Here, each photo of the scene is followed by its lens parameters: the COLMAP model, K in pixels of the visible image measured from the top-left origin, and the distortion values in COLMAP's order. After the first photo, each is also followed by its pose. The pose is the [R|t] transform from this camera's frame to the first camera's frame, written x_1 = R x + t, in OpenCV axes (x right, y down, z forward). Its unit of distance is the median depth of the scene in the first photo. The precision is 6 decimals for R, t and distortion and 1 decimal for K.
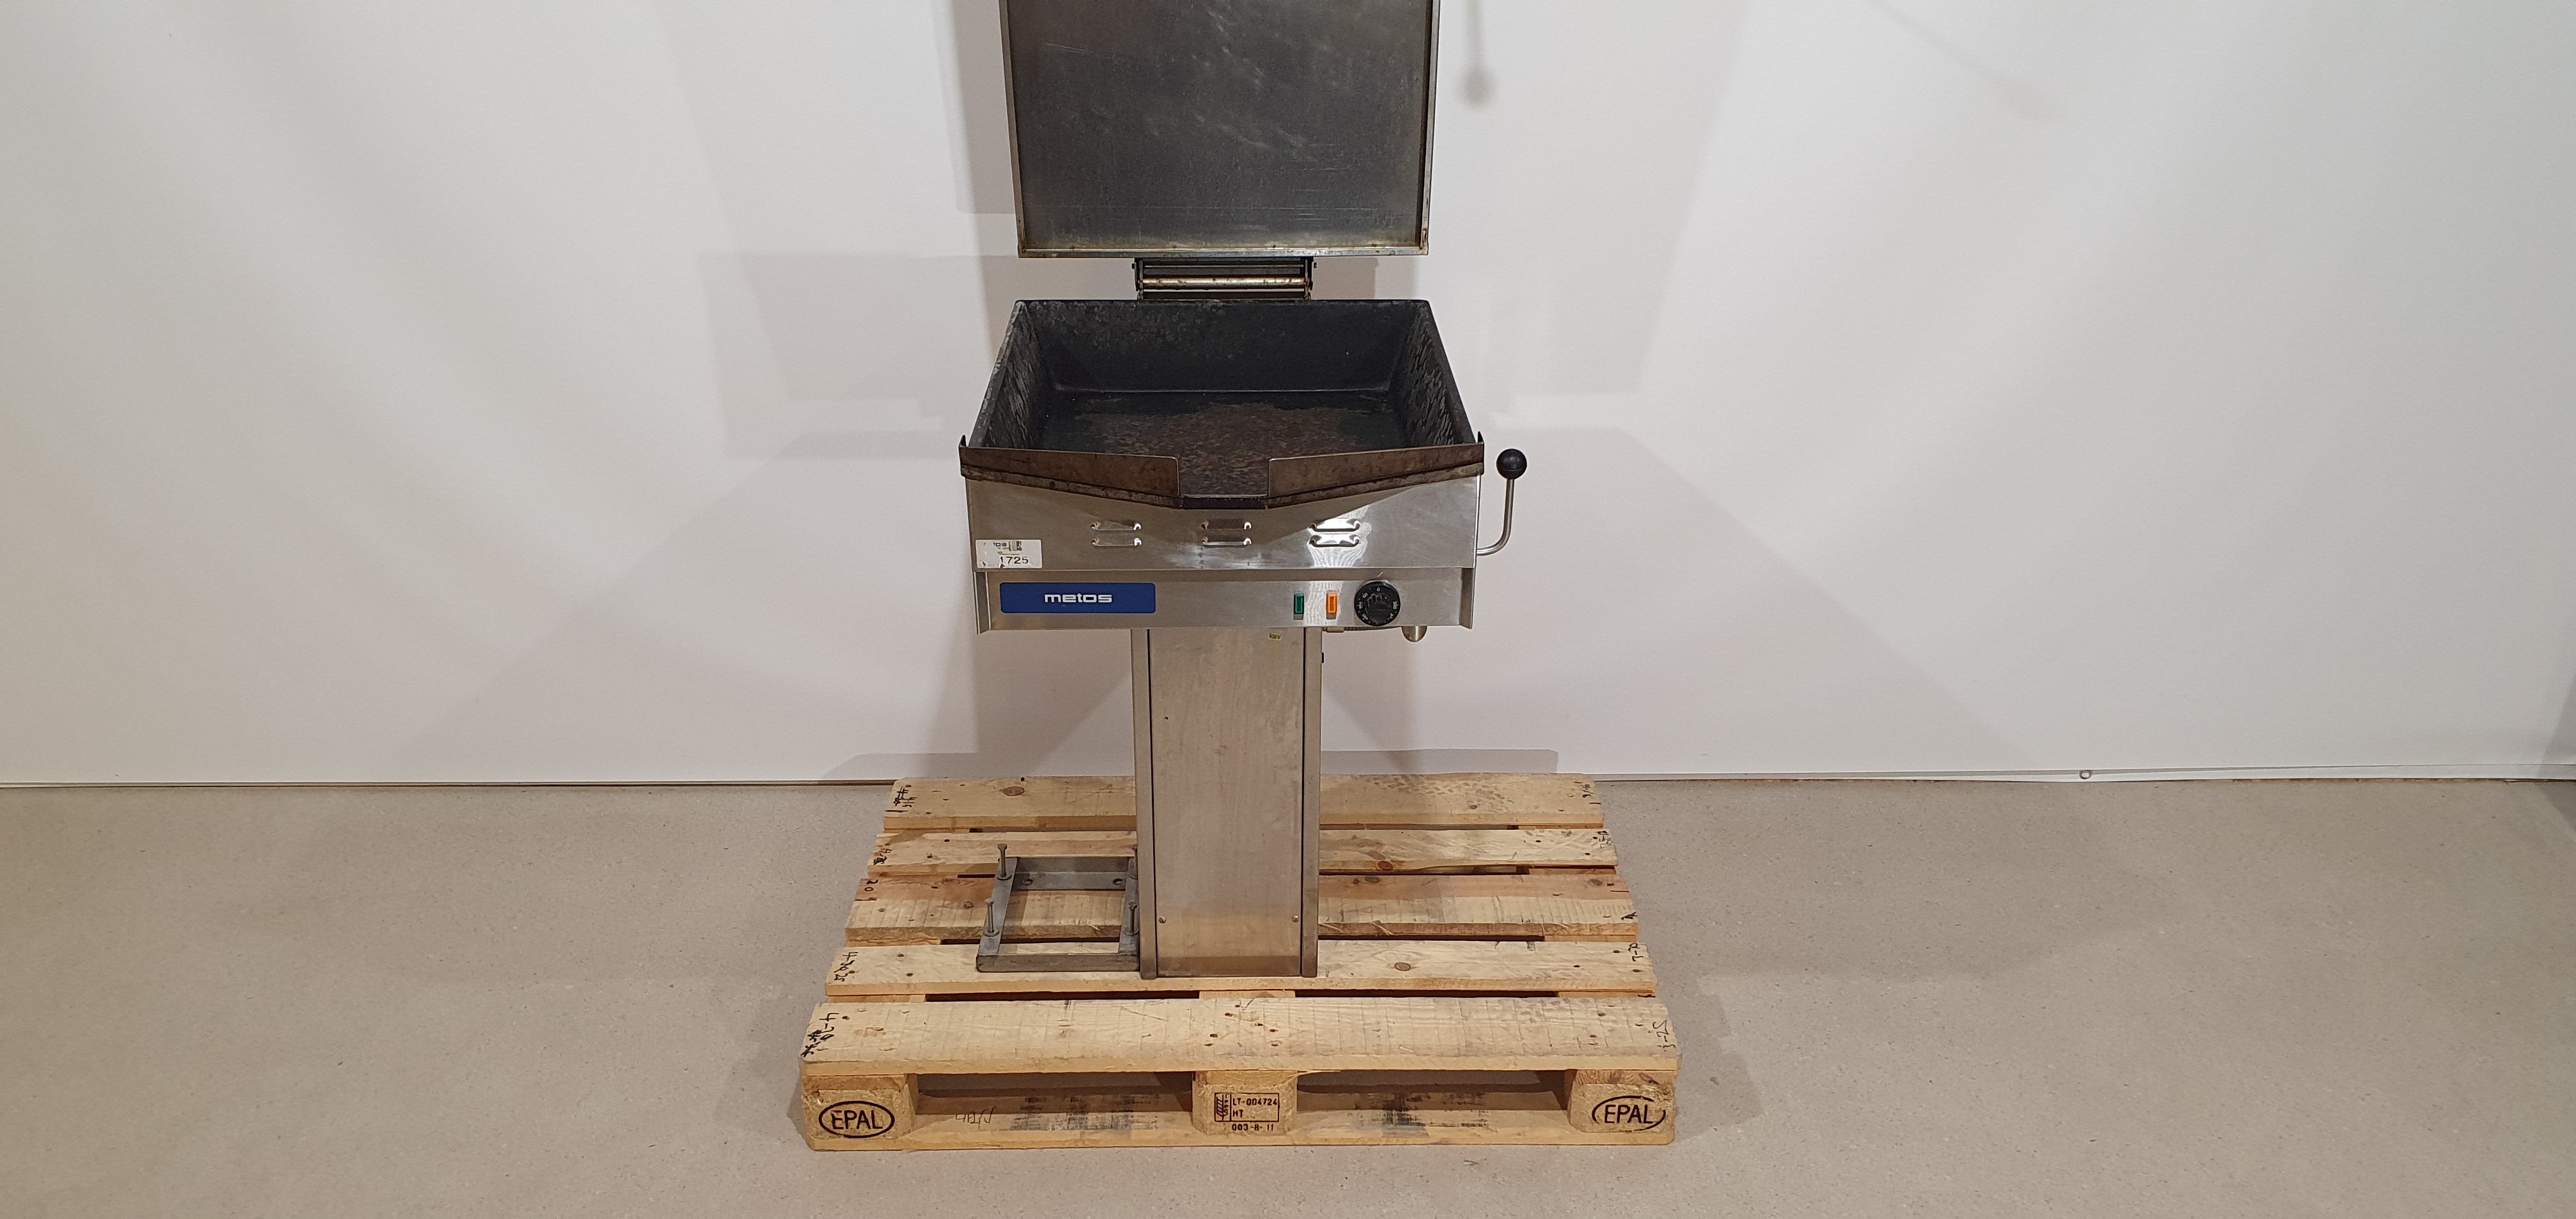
lens RADIAL K [[2008.1, 0, 1288.0], [0, 2008.1, 609.5], [0, 0, 1]] dist [0.008459, -0.001545]
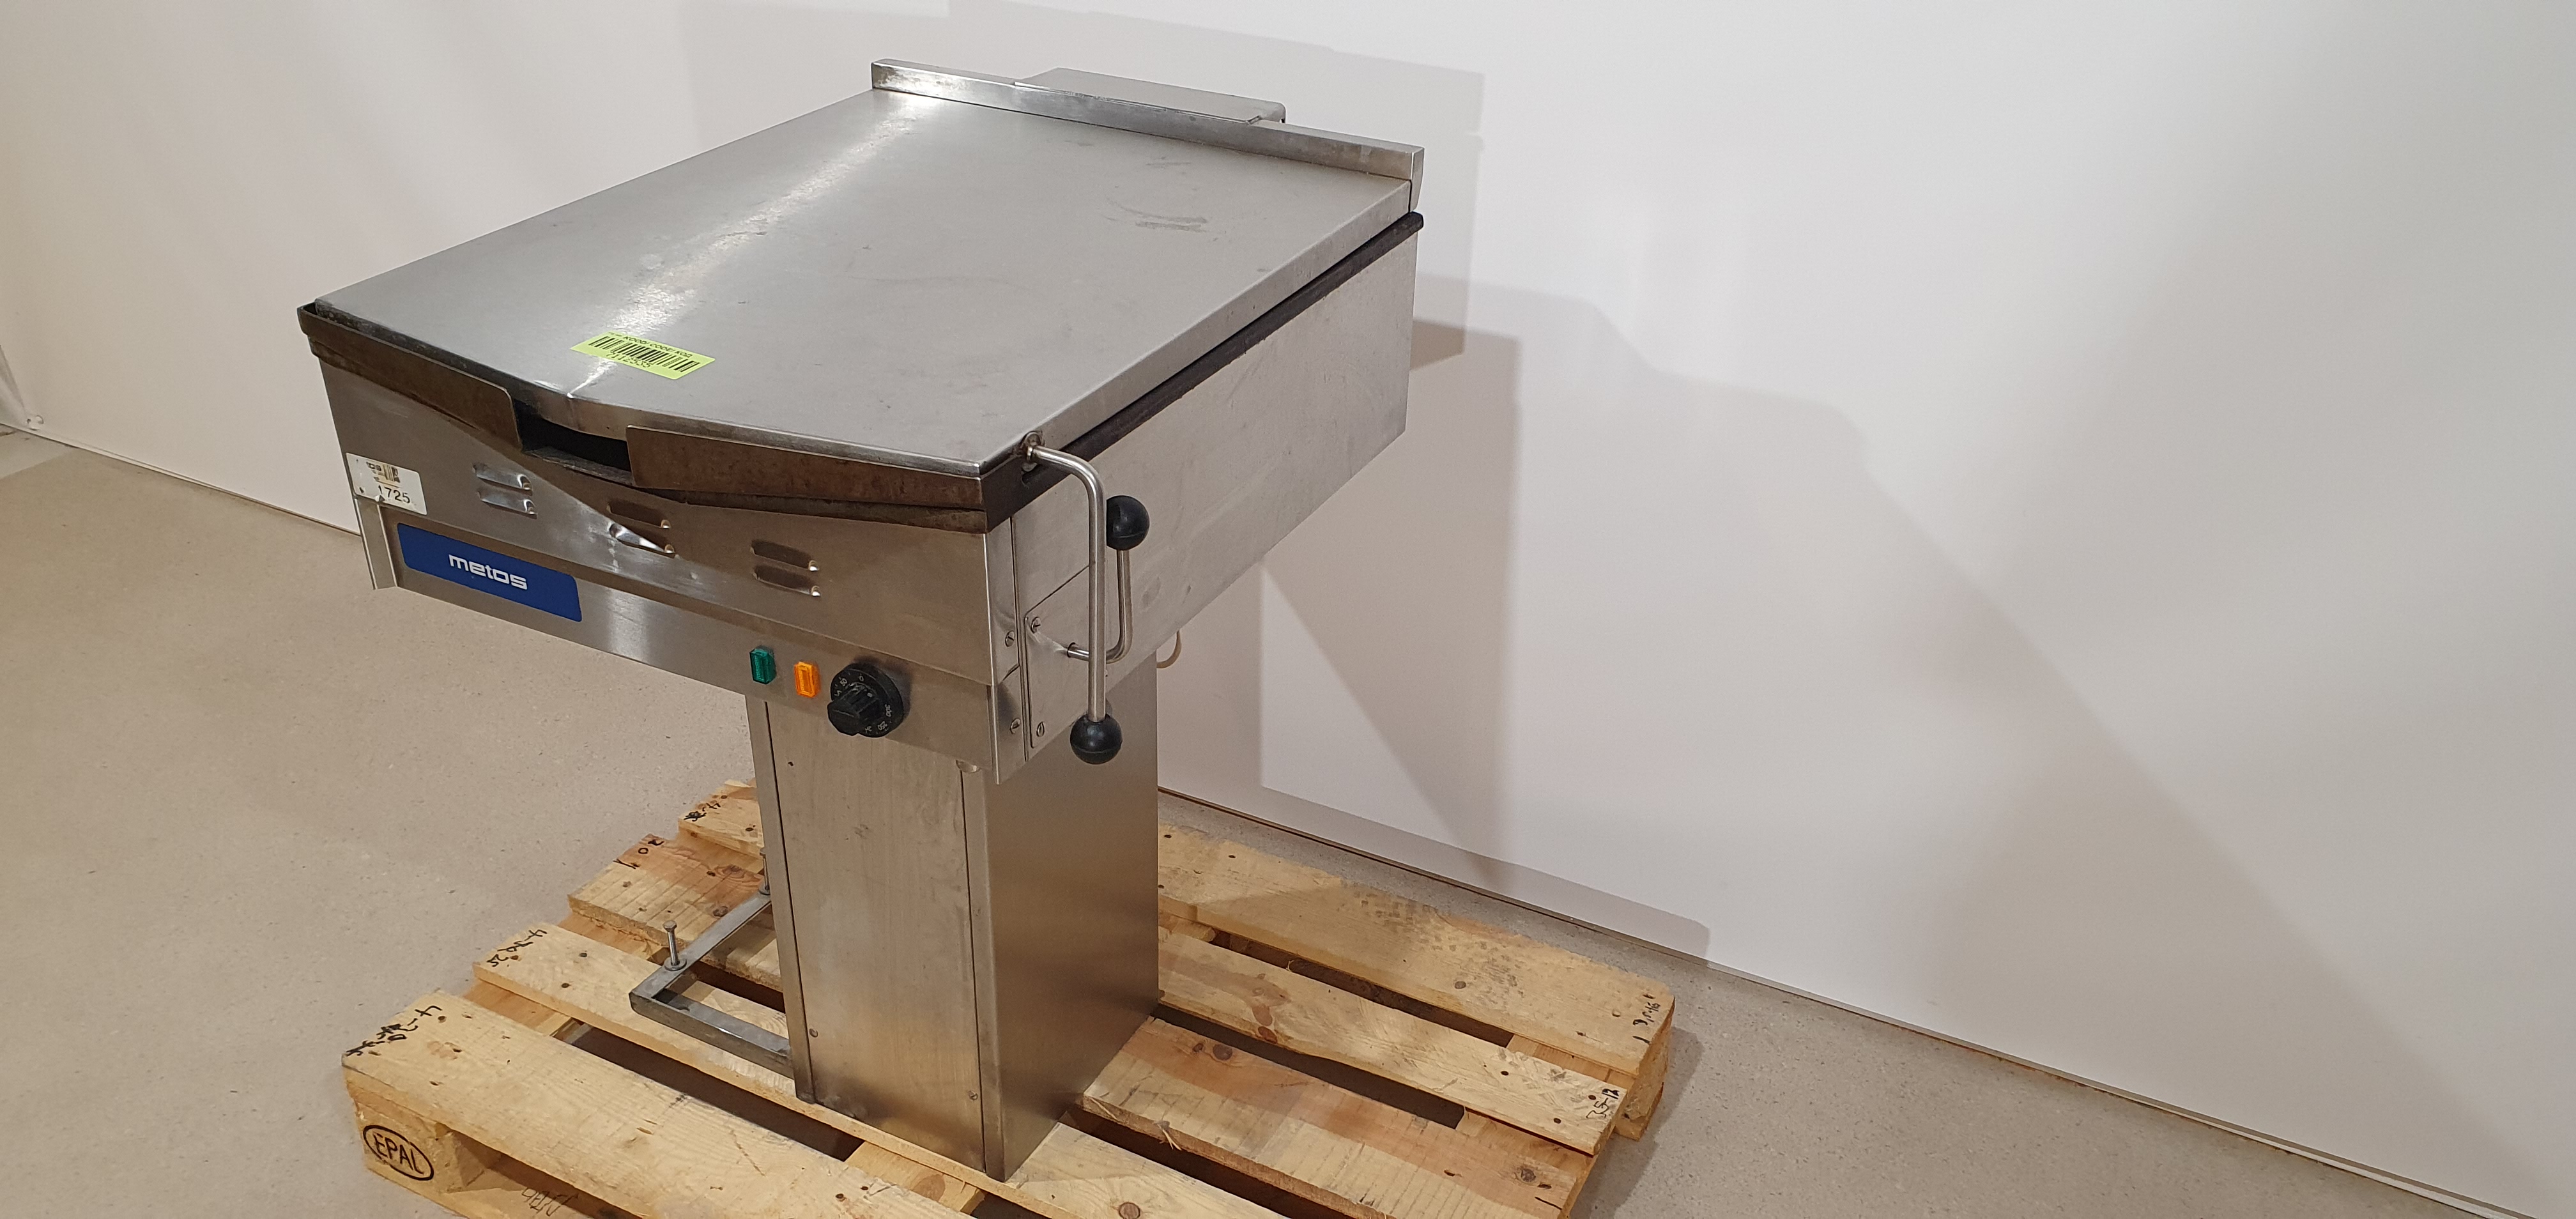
lens RADIAL K [[2008.1, 0, 1288.0], [0, 2008.1, 609.5], [0, 0, 1]] dist [0.008459, -0.001545]
pose [[0.883742, 0.244152, -0.399236, 0.315139], [-0.212621, 0.969461, 0.122217, -0.104684], [0.416883, -0.023123, 0.908666, 0.420205]]
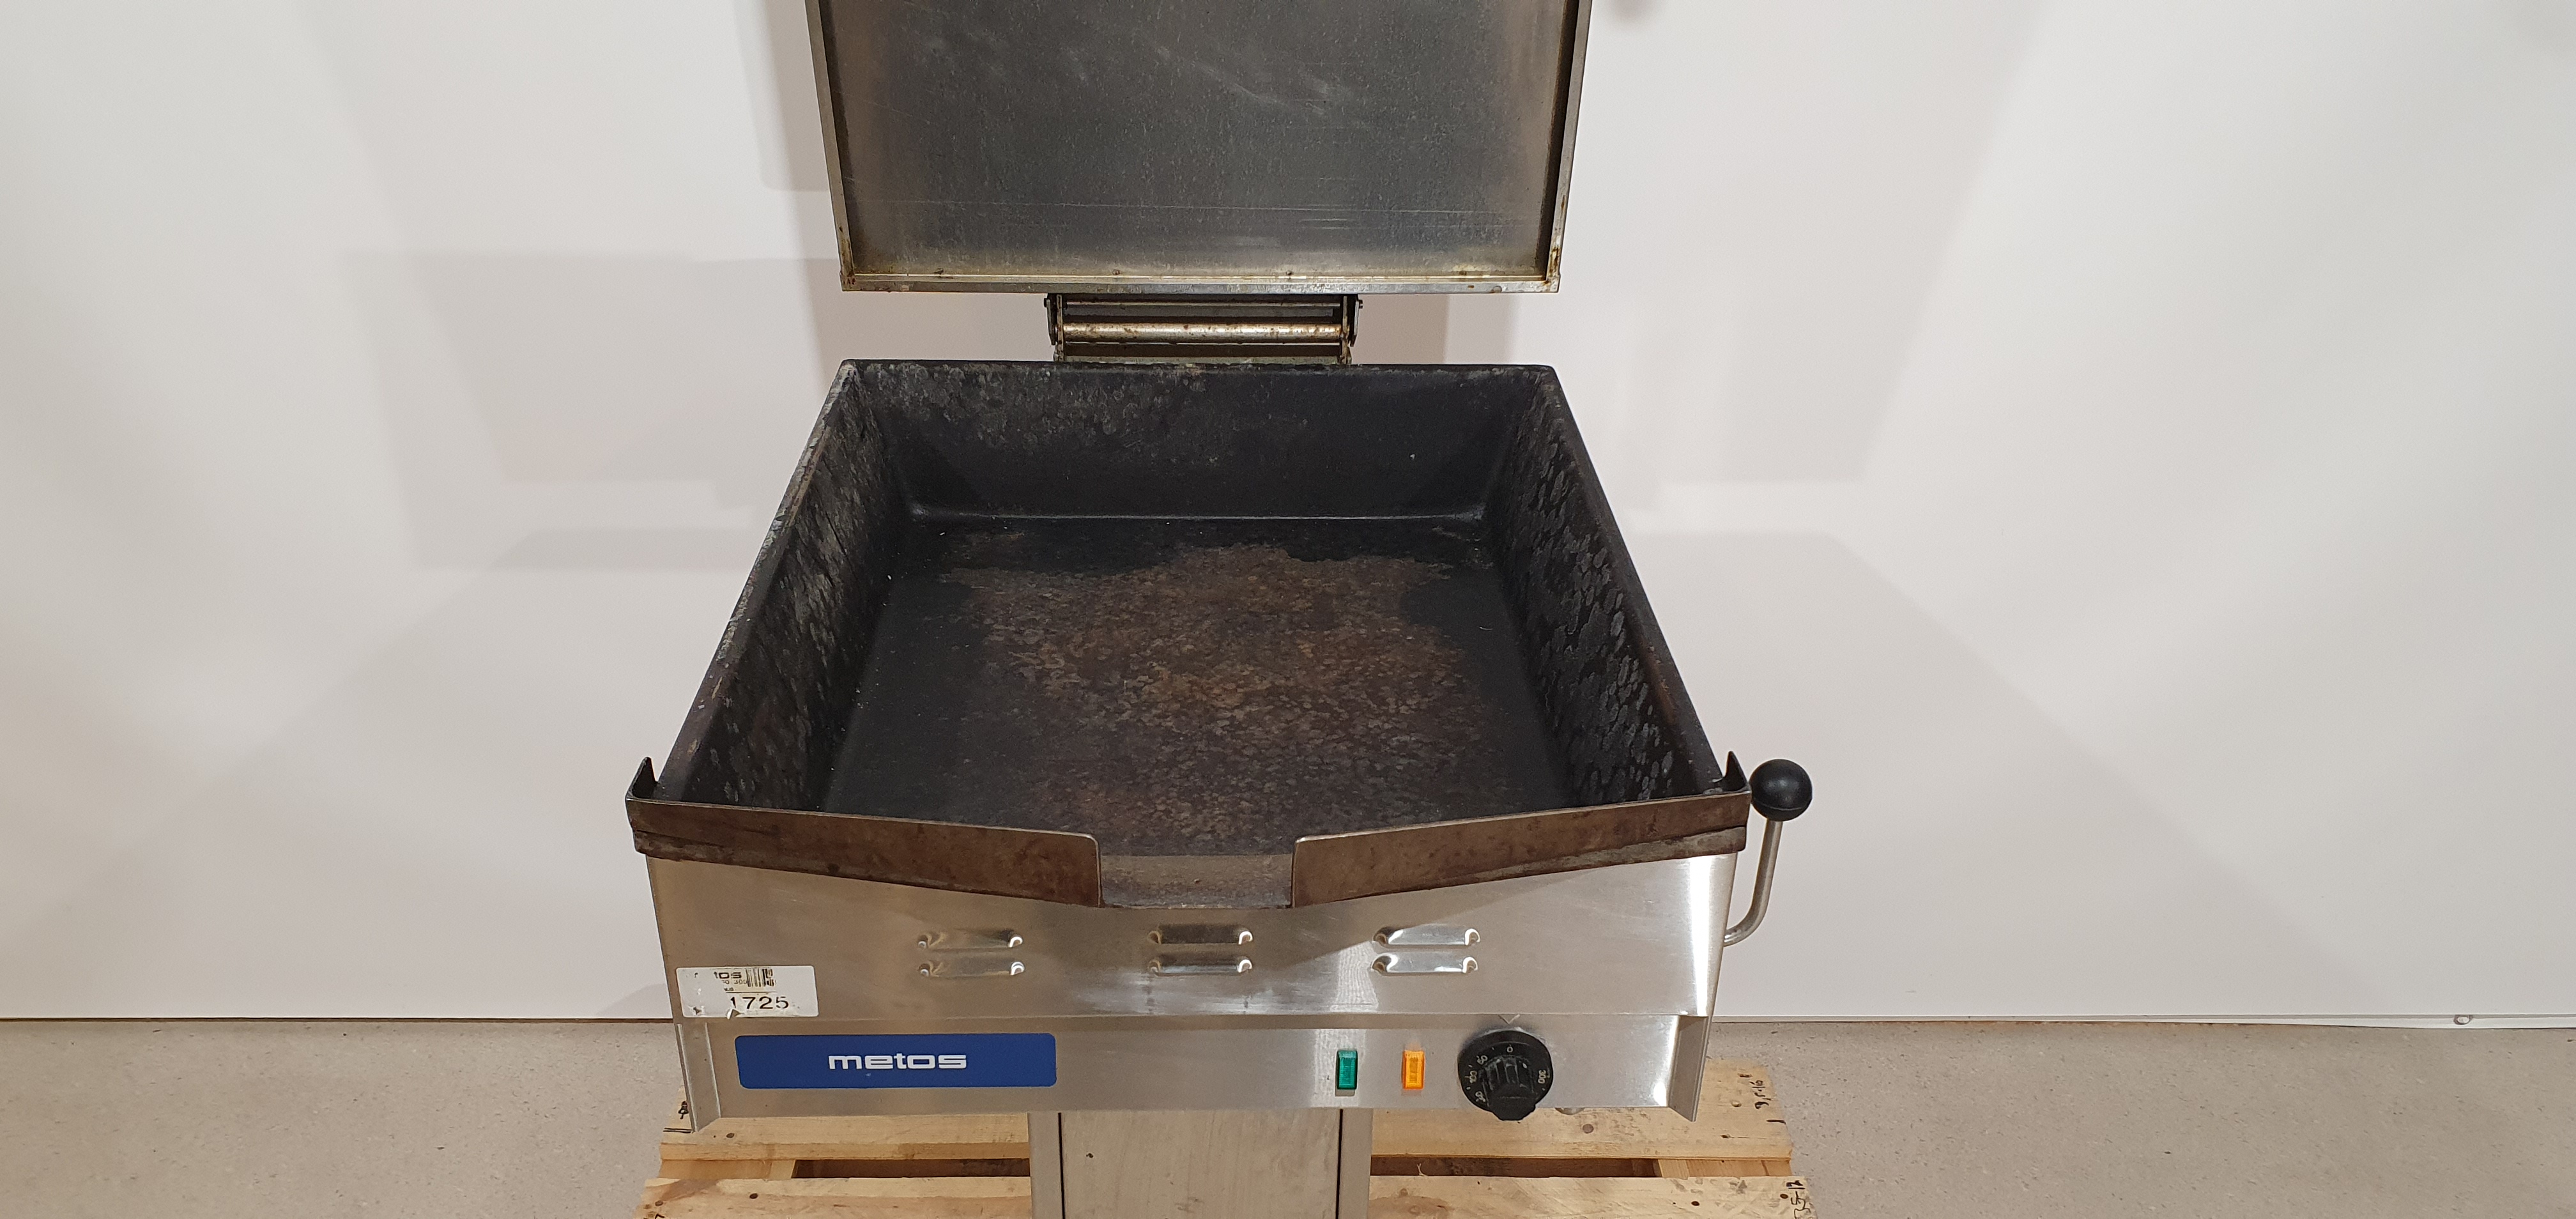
lens RADIAL K [[2008.1, 0, 1288.0], [0, 2008.1, 609.5], [0, 0, 1]] dist [0.008459, -0.001545]
pose [[0.999902, 0.009735, 0.010036, -0.012487], [-0.010345, 0.997983, 0.062638, -0.120751], [-0.009406, -0.062735, 0.997986, 0.419209]]
